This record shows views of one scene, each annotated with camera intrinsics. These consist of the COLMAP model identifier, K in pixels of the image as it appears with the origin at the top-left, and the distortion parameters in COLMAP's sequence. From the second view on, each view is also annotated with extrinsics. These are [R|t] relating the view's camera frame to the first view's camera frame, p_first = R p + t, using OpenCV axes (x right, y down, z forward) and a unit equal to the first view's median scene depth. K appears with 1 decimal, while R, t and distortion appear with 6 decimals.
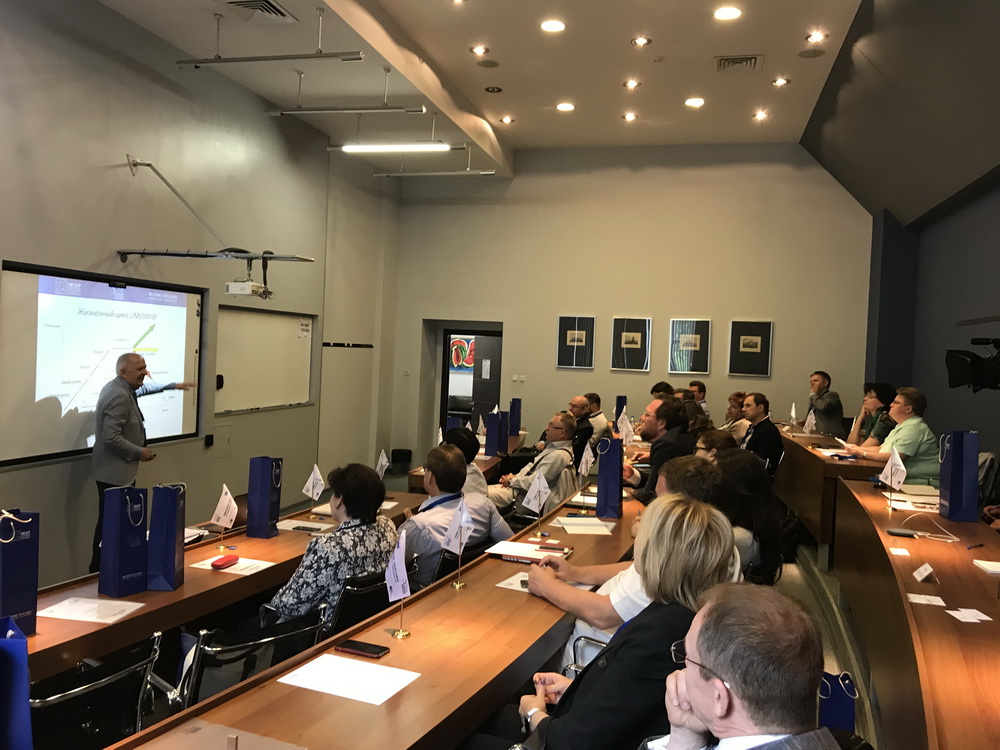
lens RADIAL K [[825.2, 0, 494.7], [0, 825.2, 376.3], [0, 0, 1]] dist [0.026099, -0.032246]
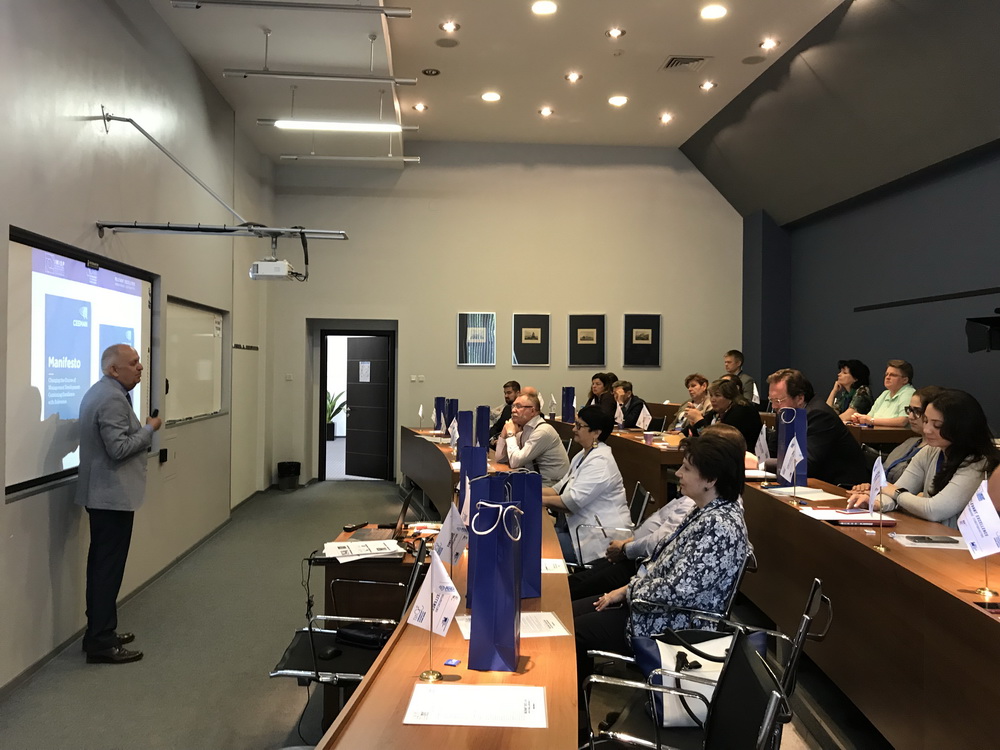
lens RADIAL K [[825.2, 0, 497.7], [0, 825.2, 376.6], [0, 0, 1]] dist [0.026099, -0.032246]
pose [[0.946079, -0.036339, 0.321893, -0.269632], [0.040647, 0.999151, -0.006669, 0.015311], [-0.321377, 0.019393, 0.946753, 0.084545]]
